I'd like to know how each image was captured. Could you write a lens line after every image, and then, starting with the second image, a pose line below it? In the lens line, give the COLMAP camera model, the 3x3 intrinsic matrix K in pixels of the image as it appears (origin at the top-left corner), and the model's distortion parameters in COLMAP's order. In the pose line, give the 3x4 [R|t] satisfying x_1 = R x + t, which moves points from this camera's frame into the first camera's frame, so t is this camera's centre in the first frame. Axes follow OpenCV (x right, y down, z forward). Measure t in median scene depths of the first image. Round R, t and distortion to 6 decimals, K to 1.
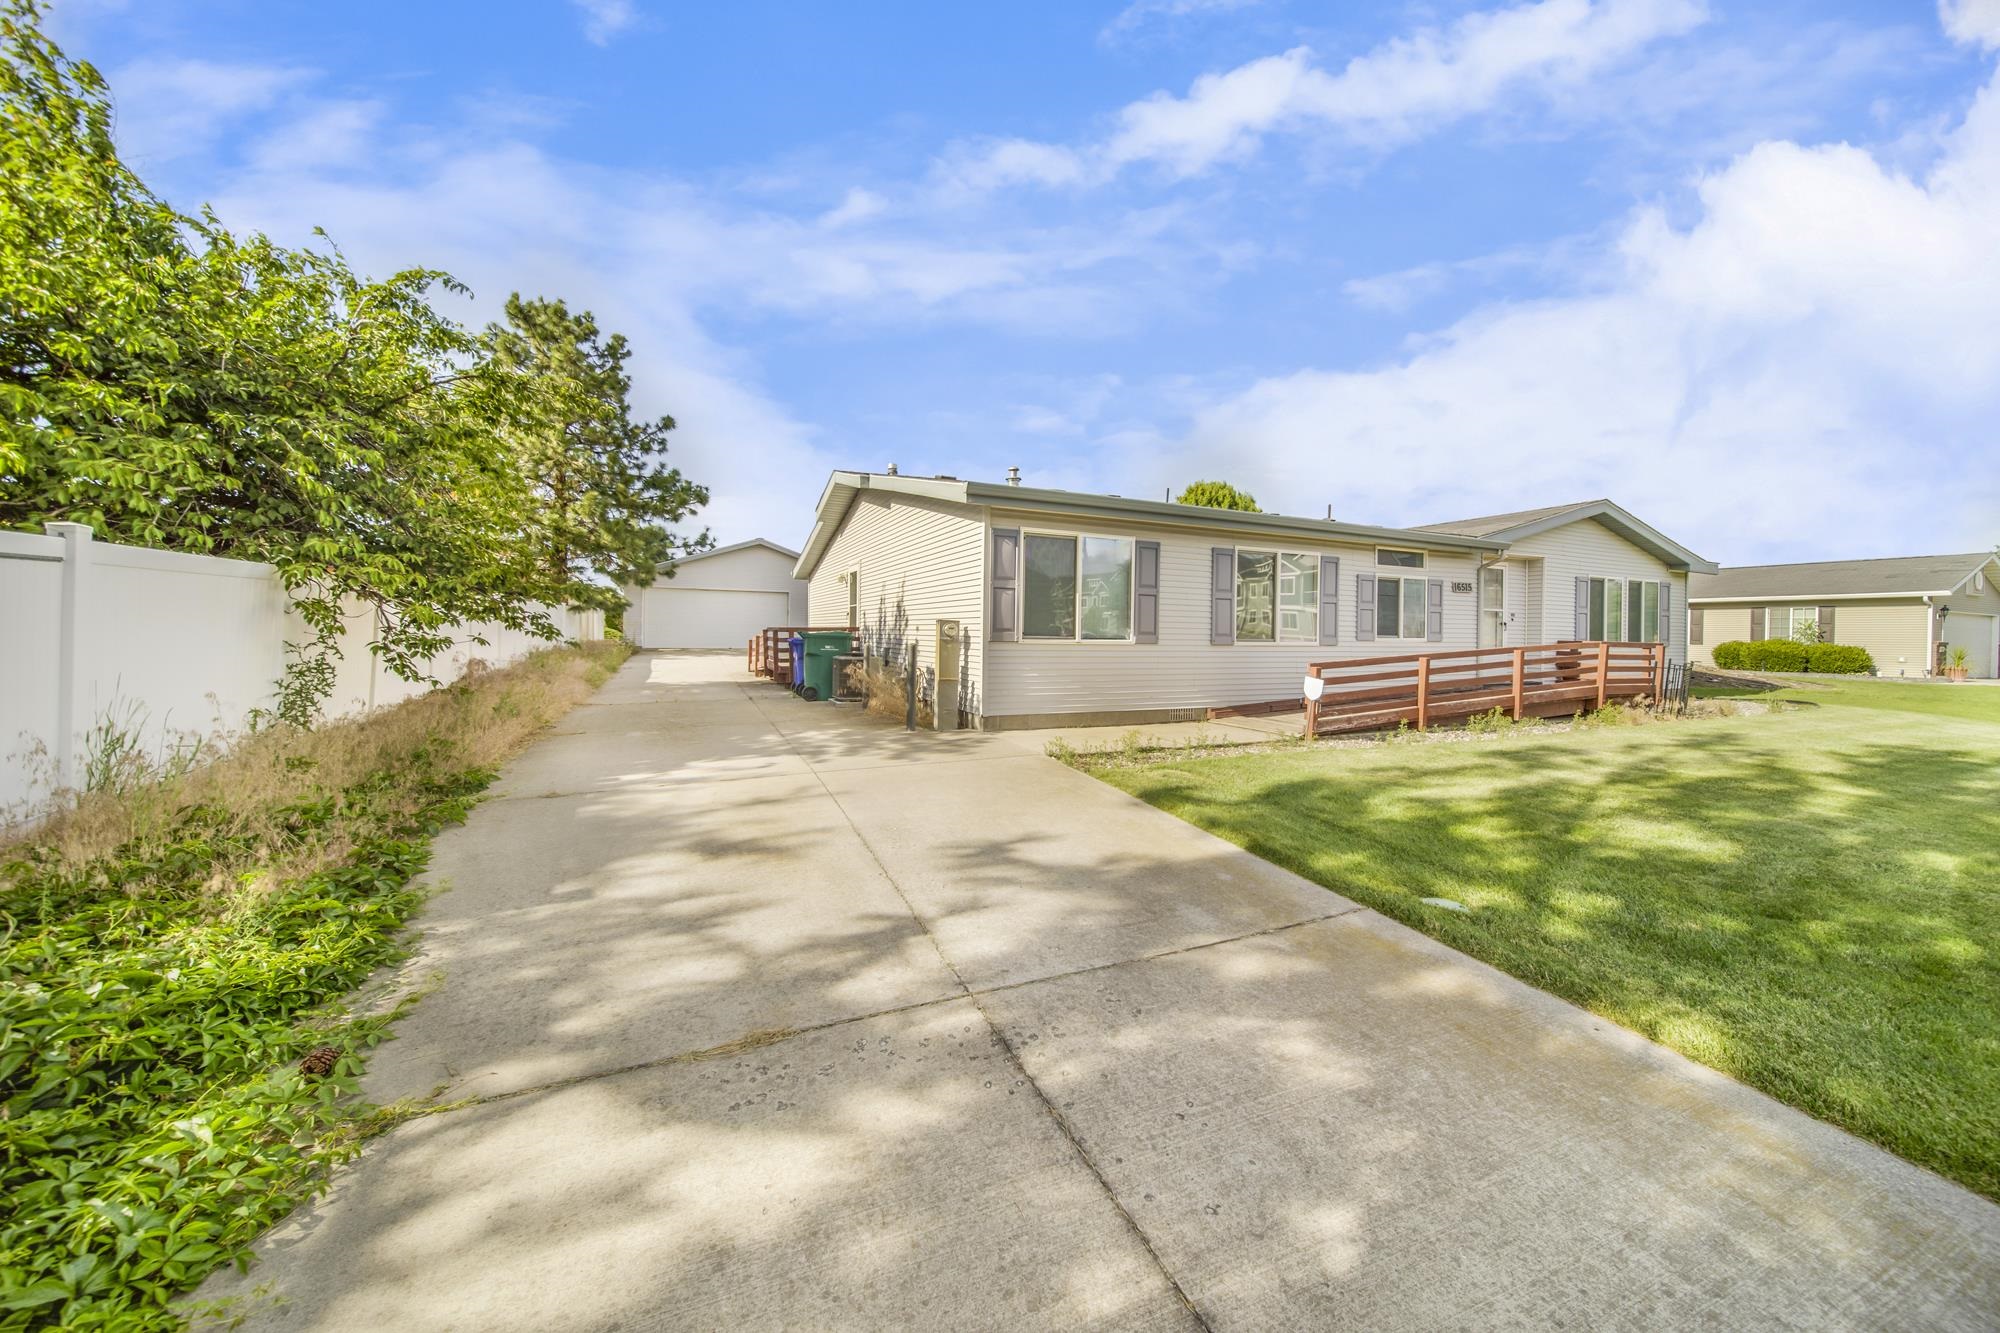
lens RADIAL K [[693.2, 0, 1001.5], [0, 693.2, 647.0], [0, 0, 1]] dist [0.016737, 0.000098]
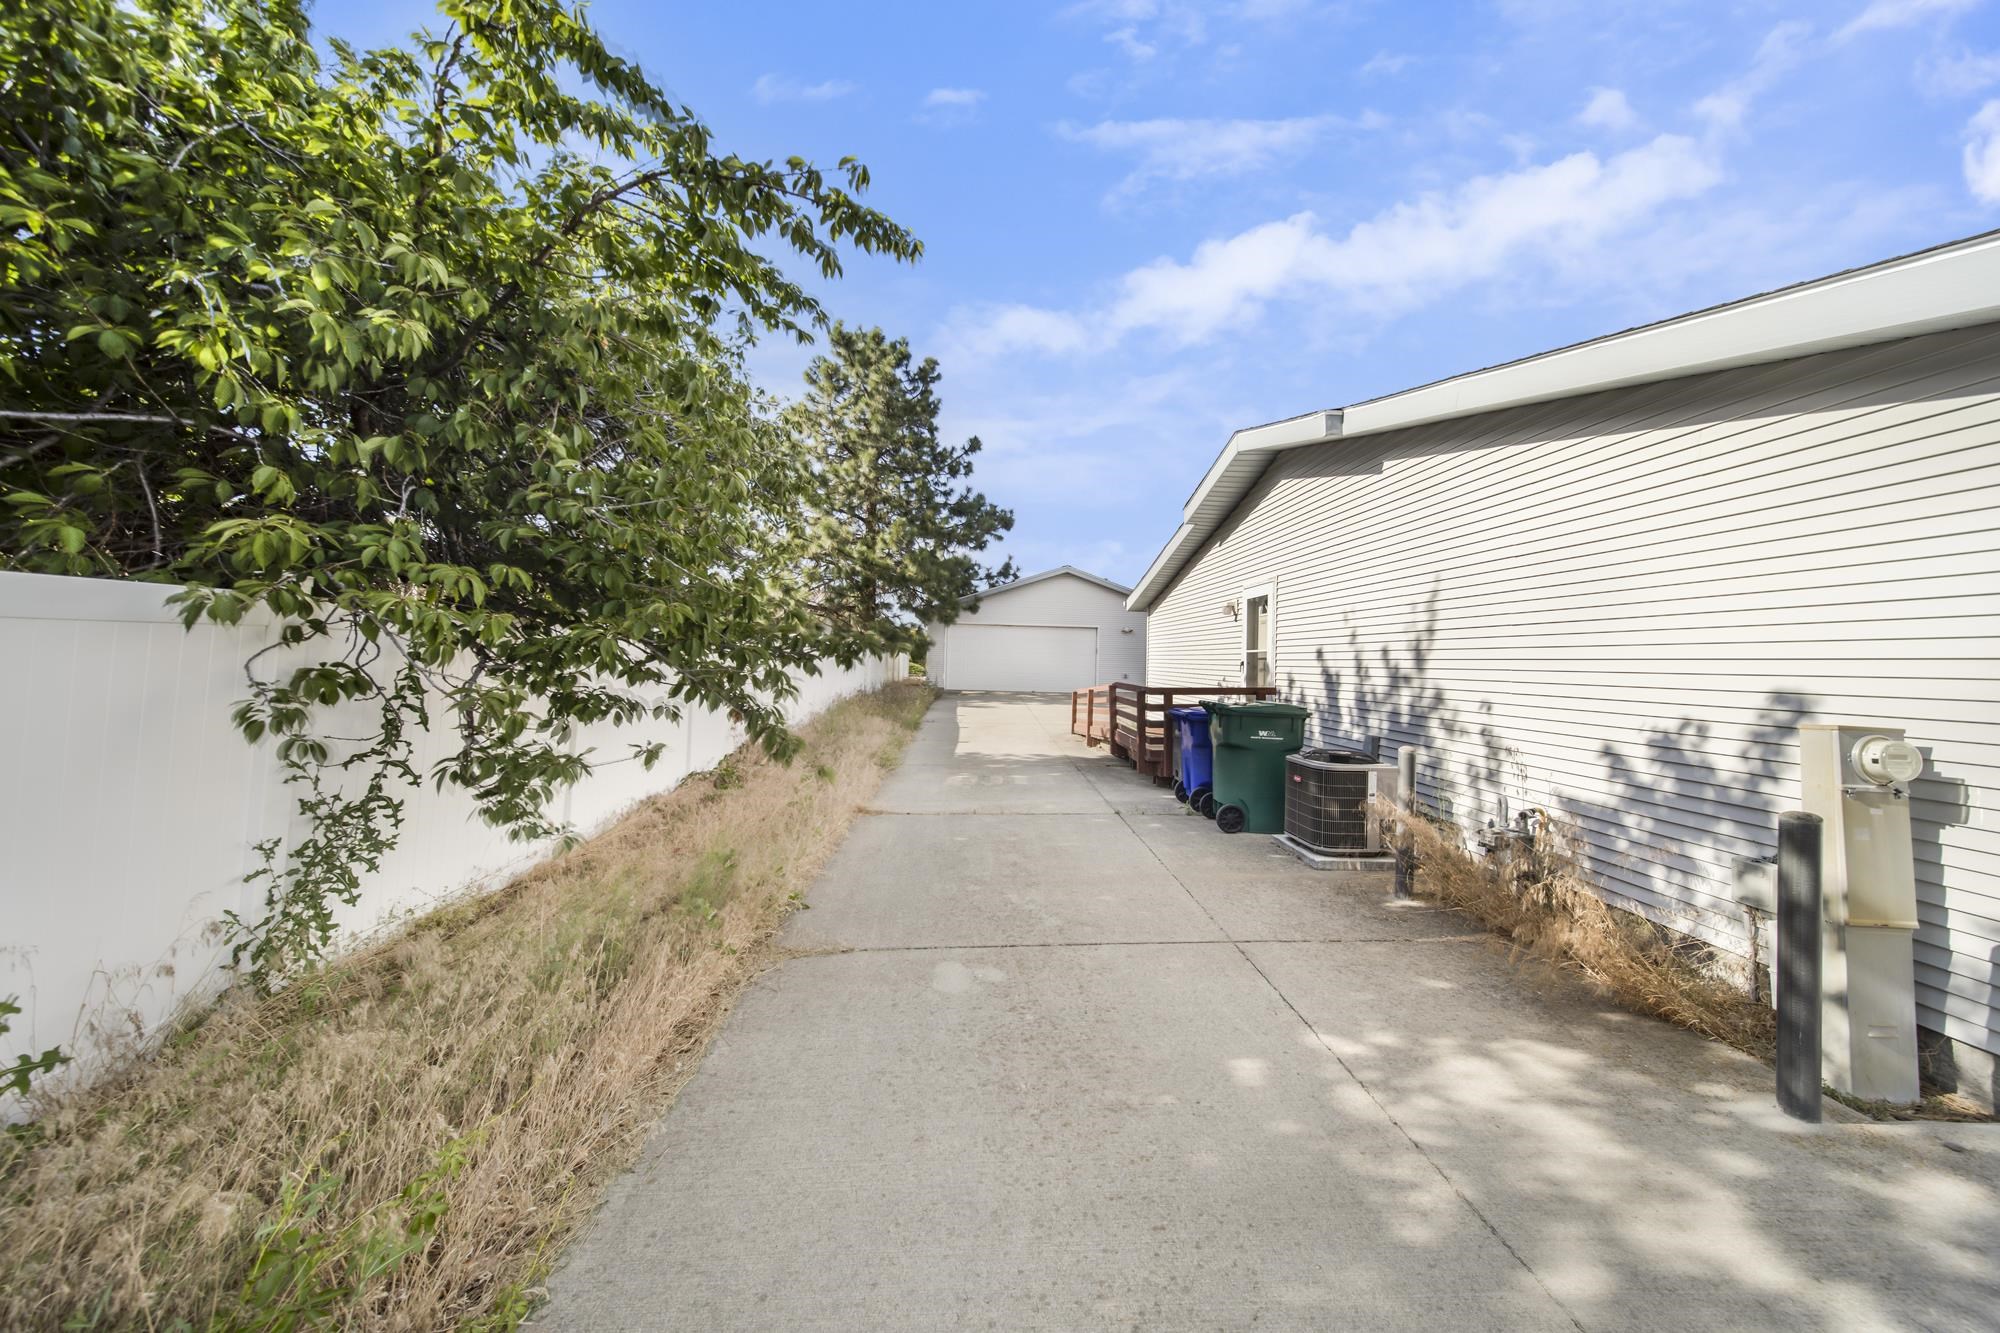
lens RADIAL K [[712.2, 0, 1004.3], [0, 712.2, 648.7], [0, 0, 1]] dist [0.000654, 0.000205]
pose [[0.926330, 0.002562, -0.376704, -0.110419], [-0.019892, 0.998914, -0.042123, -0.018215], [0.376187, 0.046513, 0.925375, 0.199746]]
